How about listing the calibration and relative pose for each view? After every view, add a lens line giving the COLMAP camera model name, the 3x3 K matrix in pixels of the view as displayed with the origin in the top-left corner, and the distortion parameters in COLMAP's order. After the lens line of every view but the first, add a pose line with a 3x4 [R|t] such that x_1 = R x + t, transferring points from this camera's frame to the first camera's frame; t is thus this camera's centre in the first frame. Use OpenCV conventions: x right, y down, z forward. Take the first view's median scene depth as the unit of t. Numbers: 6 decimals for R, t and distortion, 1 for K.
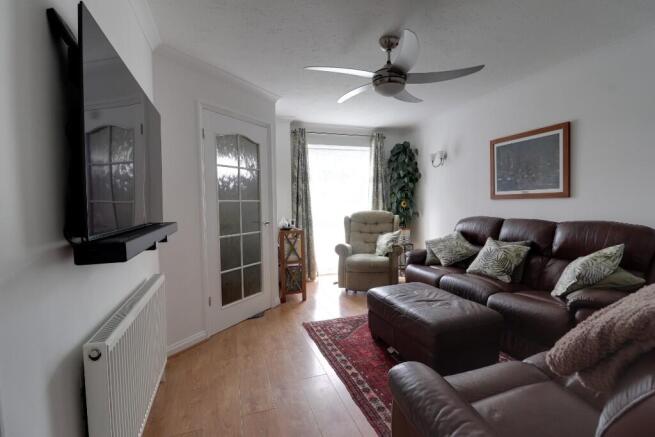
lens RADIAL K [[304.8, 0, 341.2], [0, 304.8, 218.1], [0, 0, 1]] dist [-0.019574, -0.001700]
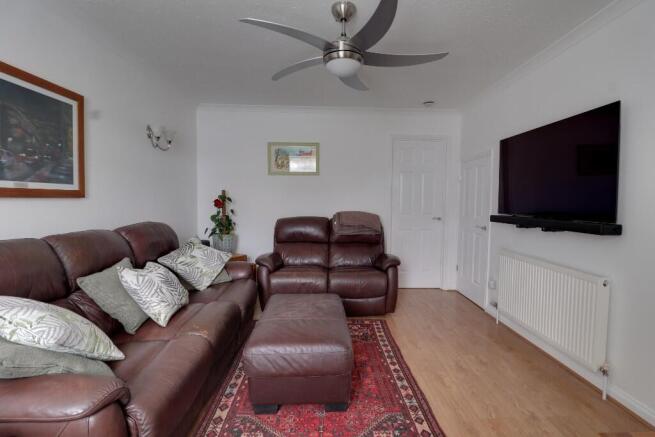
lens RADIAL K [[304.8, 0, 341.2], [0, 304.8, 218.1], [0, 0, 1]] dist [-0.019574, -0.001700]
pose [[-0.951008, -0.008794, 0.309042, -0.080607], [0.023735, 0.994568, 0.101342, -0.078768], [-0.308255, 0.103712, -0.945634, 1.507393]]
